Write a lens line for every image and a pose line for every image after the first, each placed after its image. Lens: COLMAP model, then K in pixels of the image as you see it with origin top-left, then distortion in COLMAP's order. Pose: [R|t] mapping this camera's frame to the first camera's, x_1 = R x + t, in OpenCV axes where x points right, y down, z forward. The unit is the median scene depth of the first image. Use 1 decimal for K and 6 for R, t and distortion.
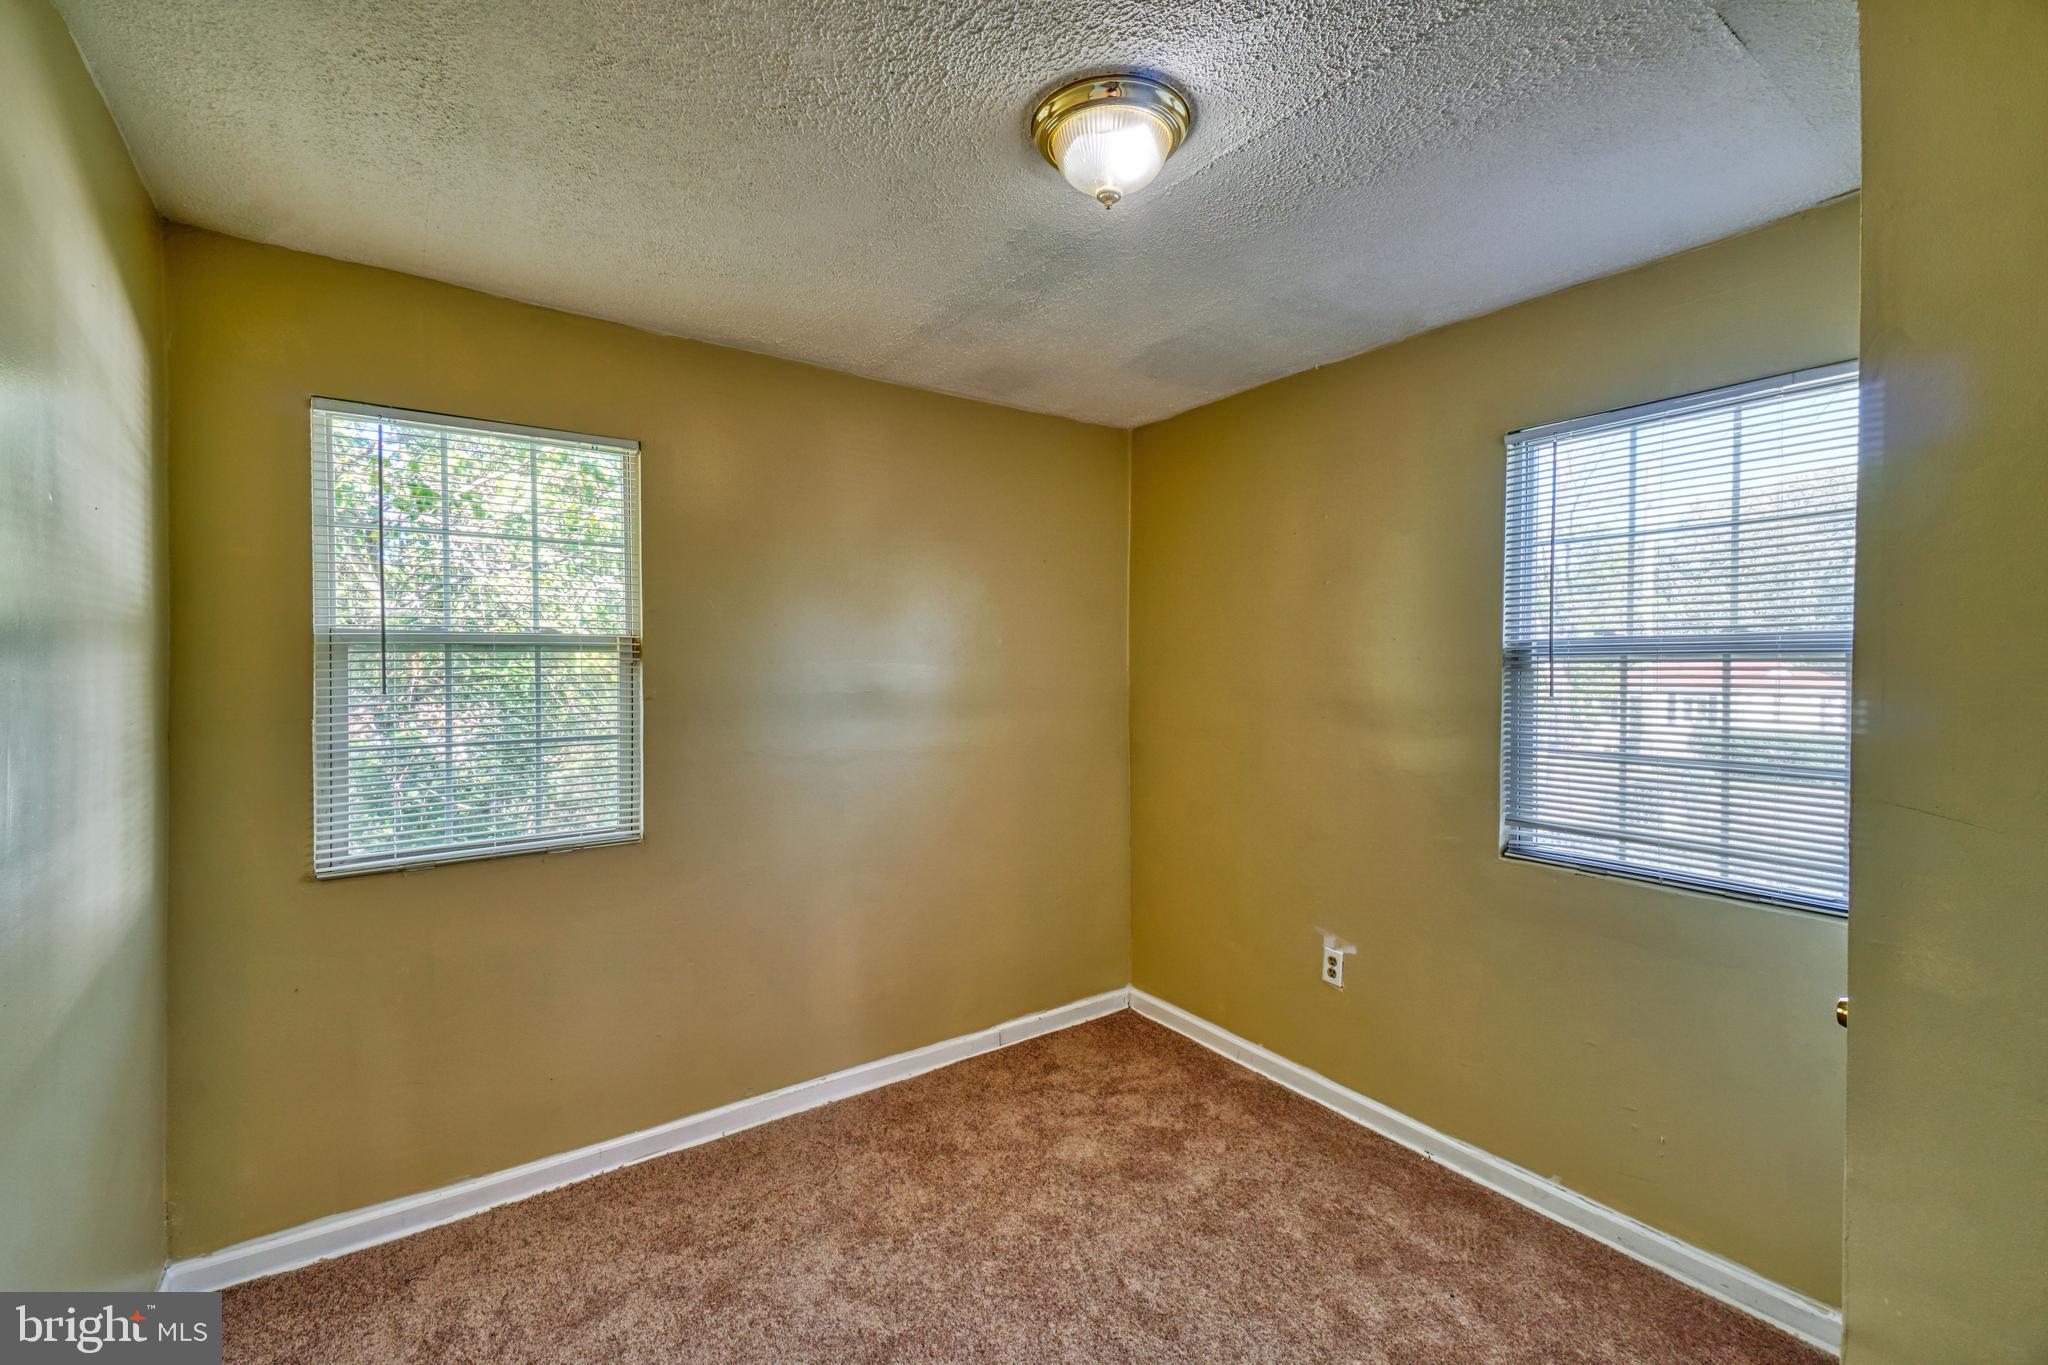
lens RADIAL K [[862.8, 0, 1015.7], [0, 862.8, 671.9], [0, 0, 1]] dist [0.047375, -0.015871]
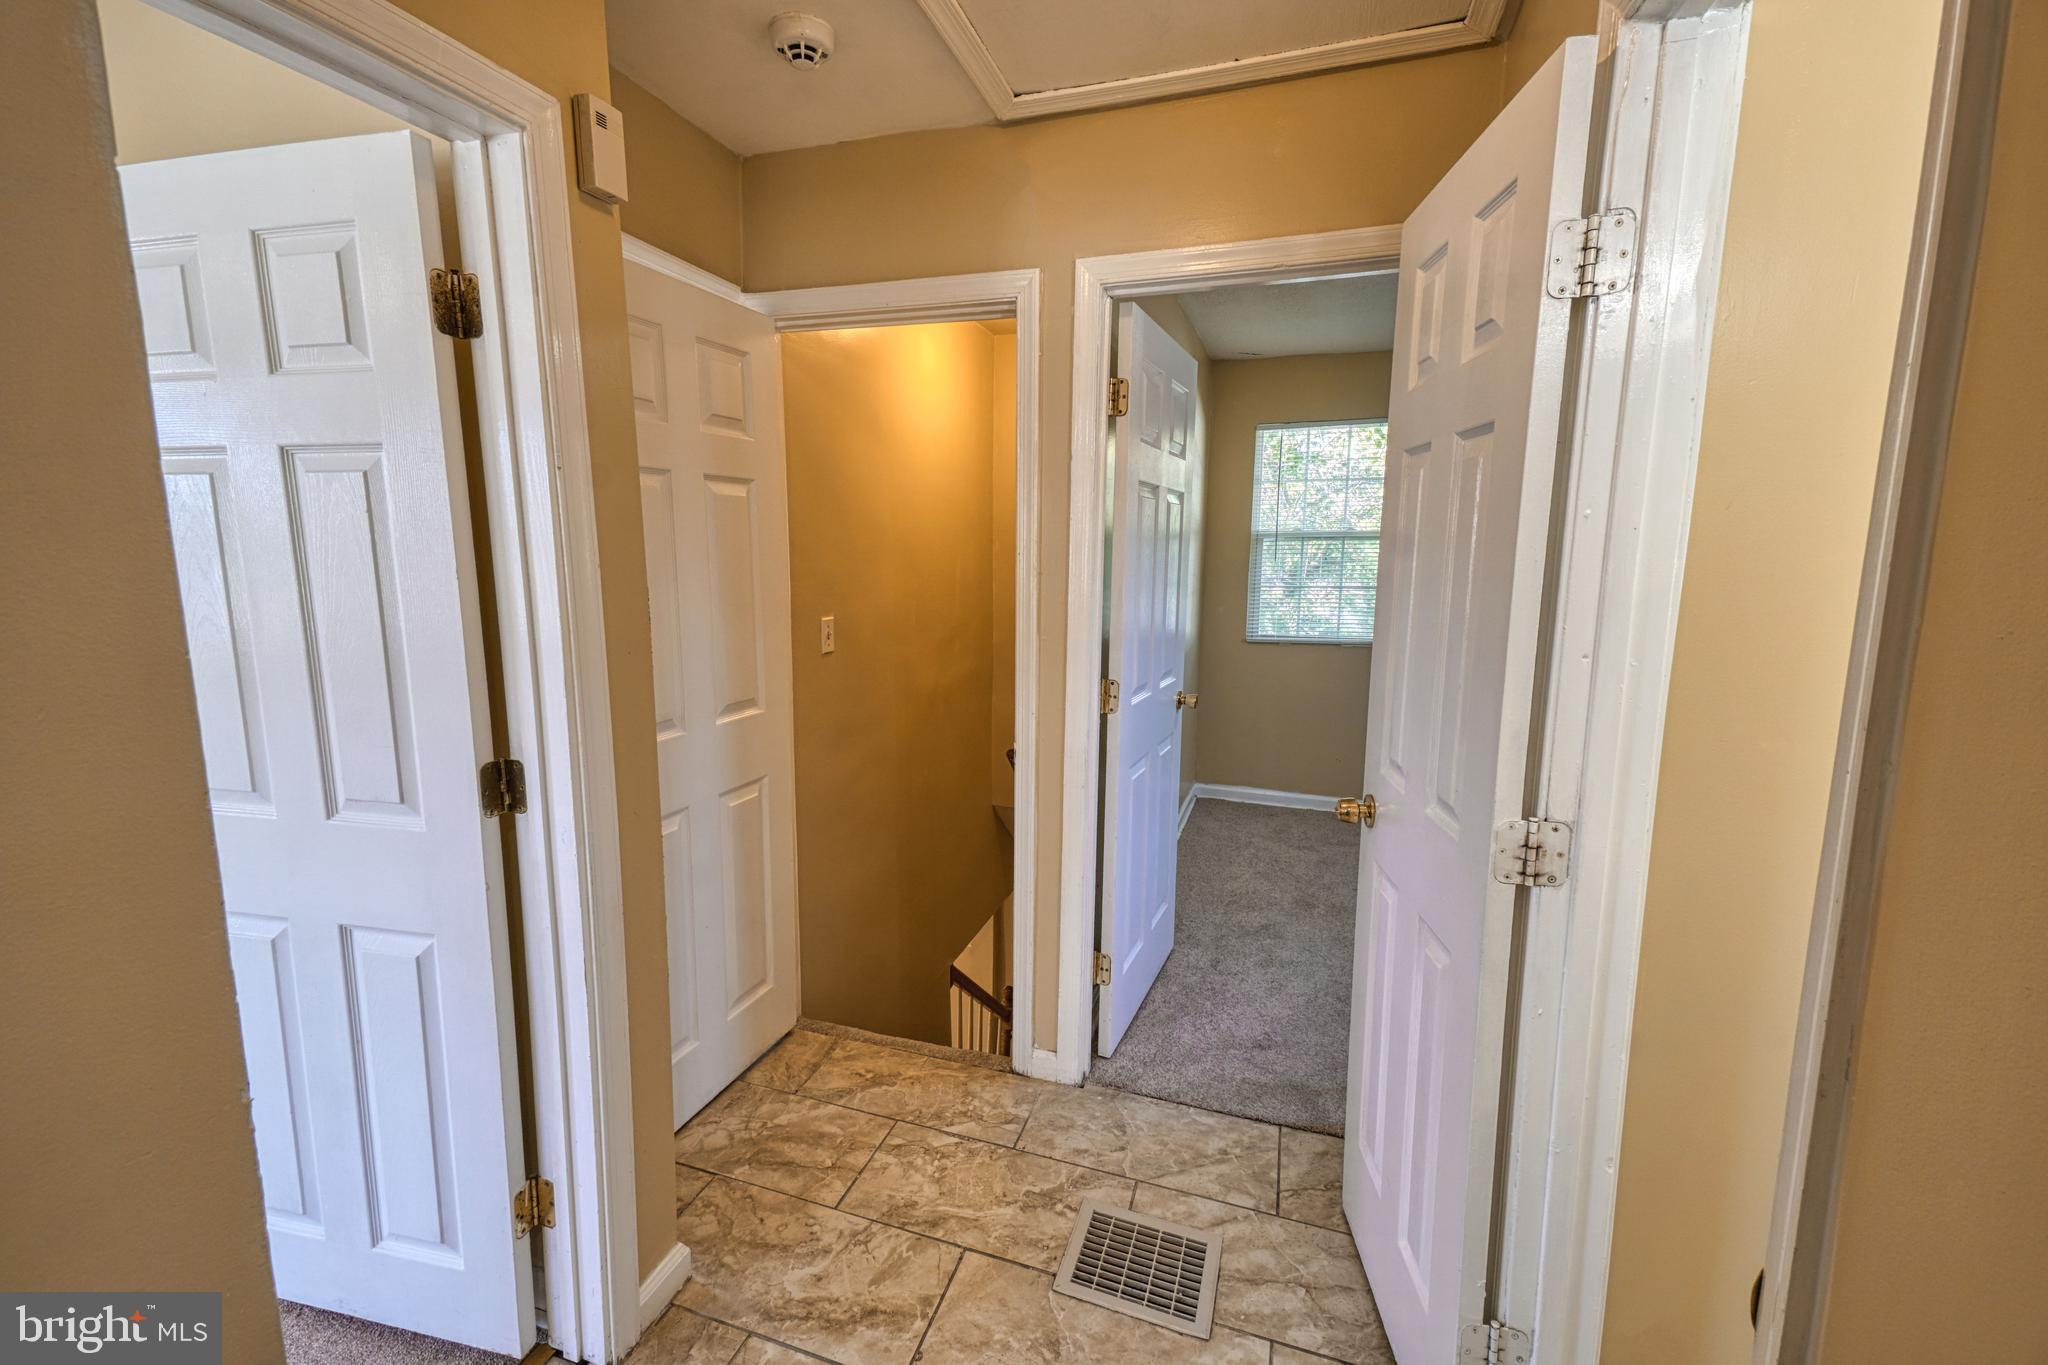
lens RADIAL K [[862.8, 0, 1015.7], [0, 862.8, 671.9], [0, 0, 1]] dist [0.047375, -0.015871]
pose [[0.589437, 0.115641, -0.799495, 0.569819], [-0.014484, 0.991054, 0.132671, 0.020944], [0.807685, -0.066621, 0.585839, -0.694091]]
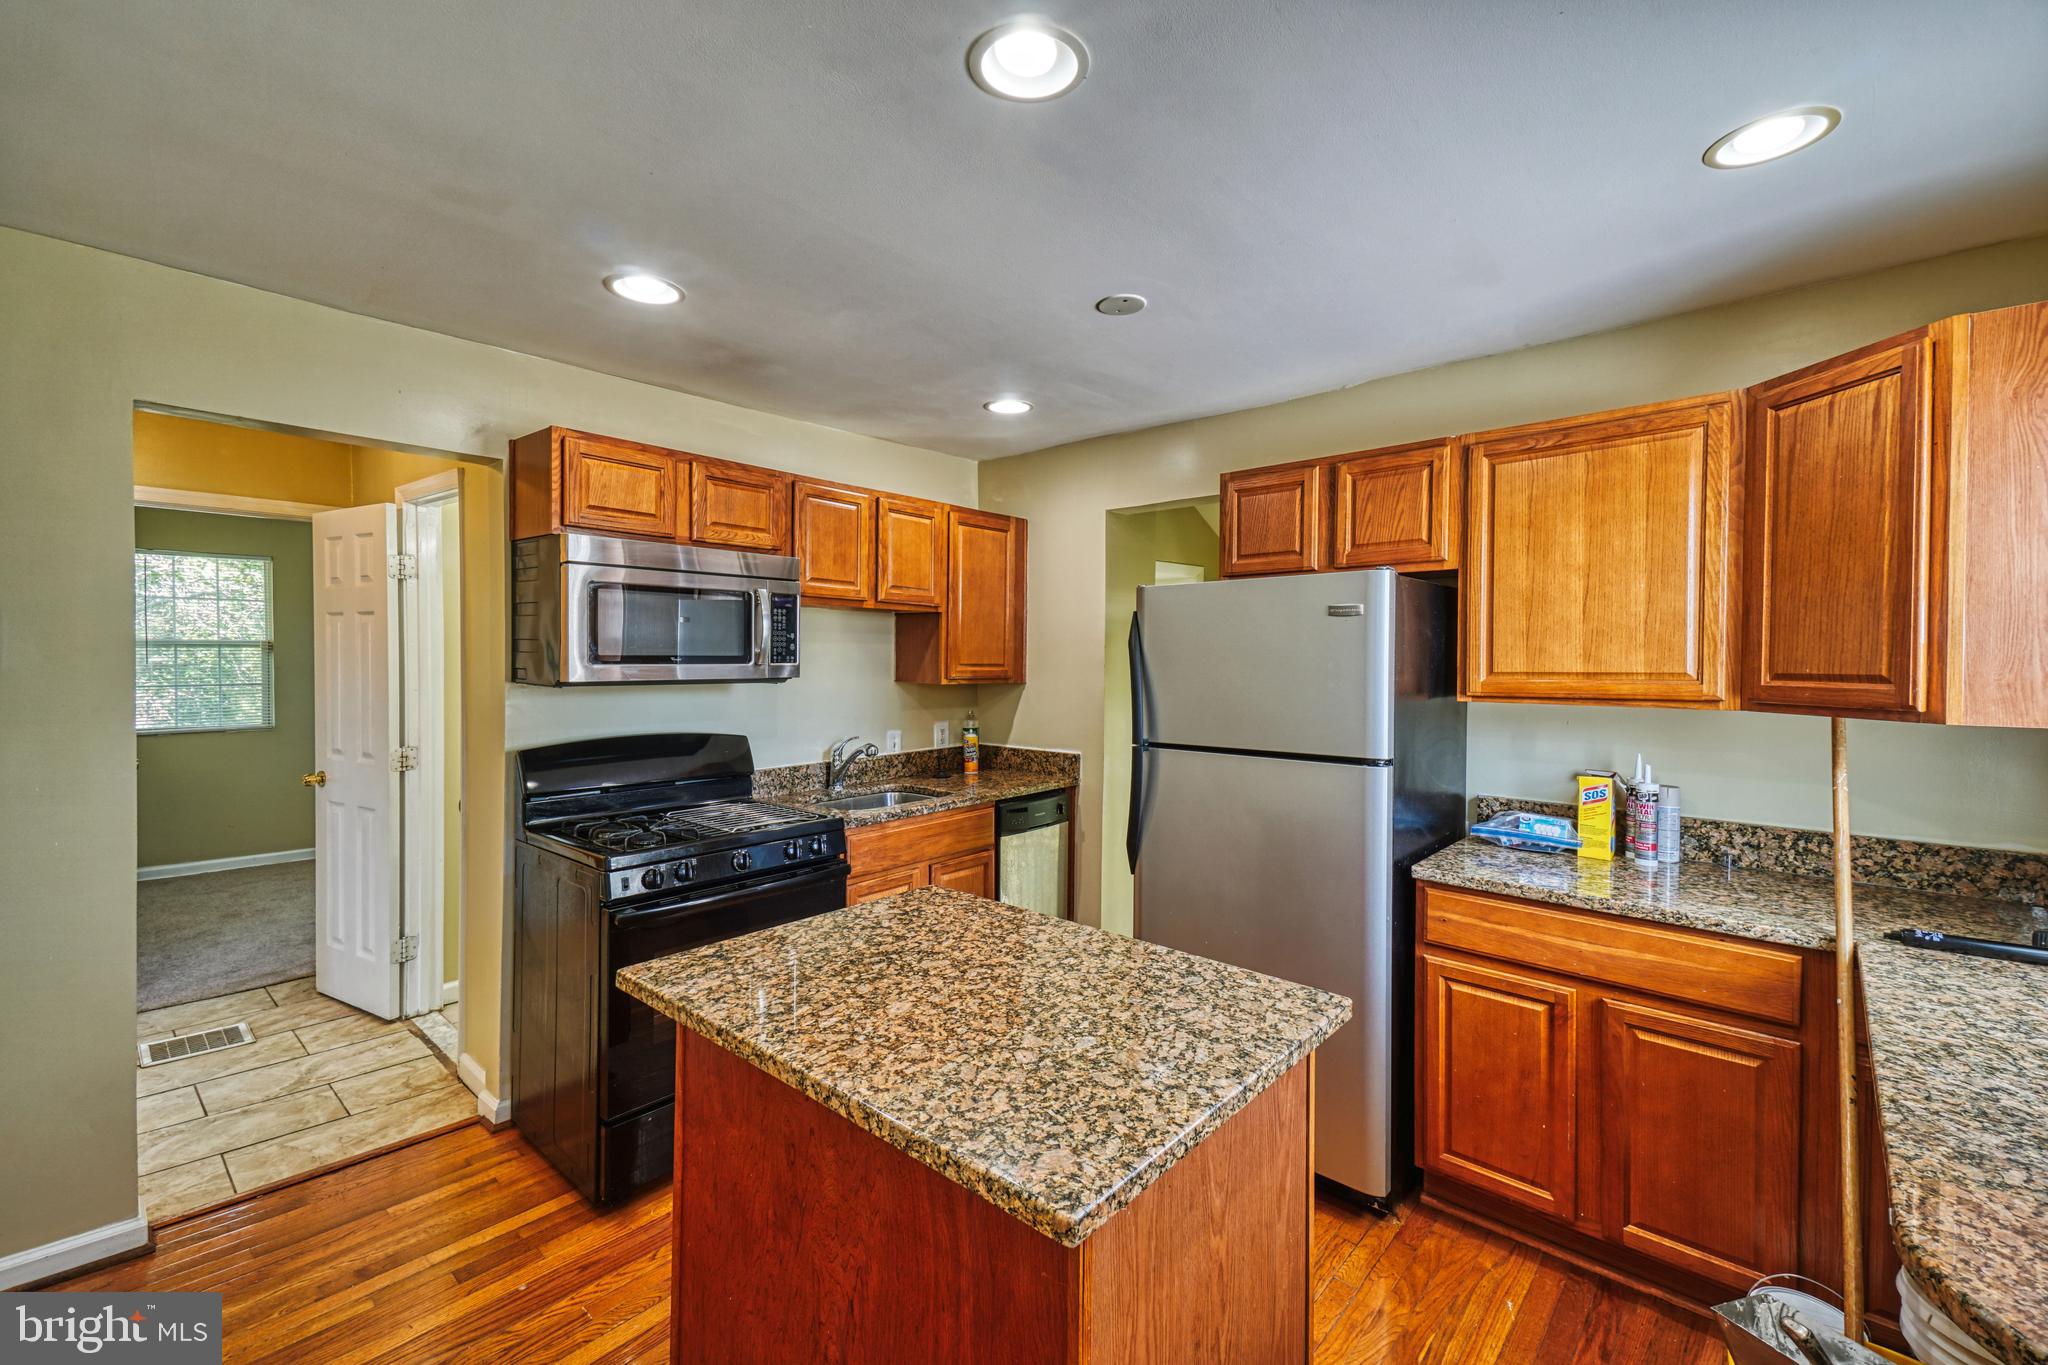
lens RADIAL K [[862.8, 0, 1015.7], [0, 862.8, 671.9], [0, 0, 1]] dist [0.047375, -0.015871]
pose [[0.975907, -0.000788, 0.218185, 1.034791], [-0.000586, 0.999980, 0.006236, 0.028429], [-0.218185, -0.006214, 0.975888, -1.832110]]
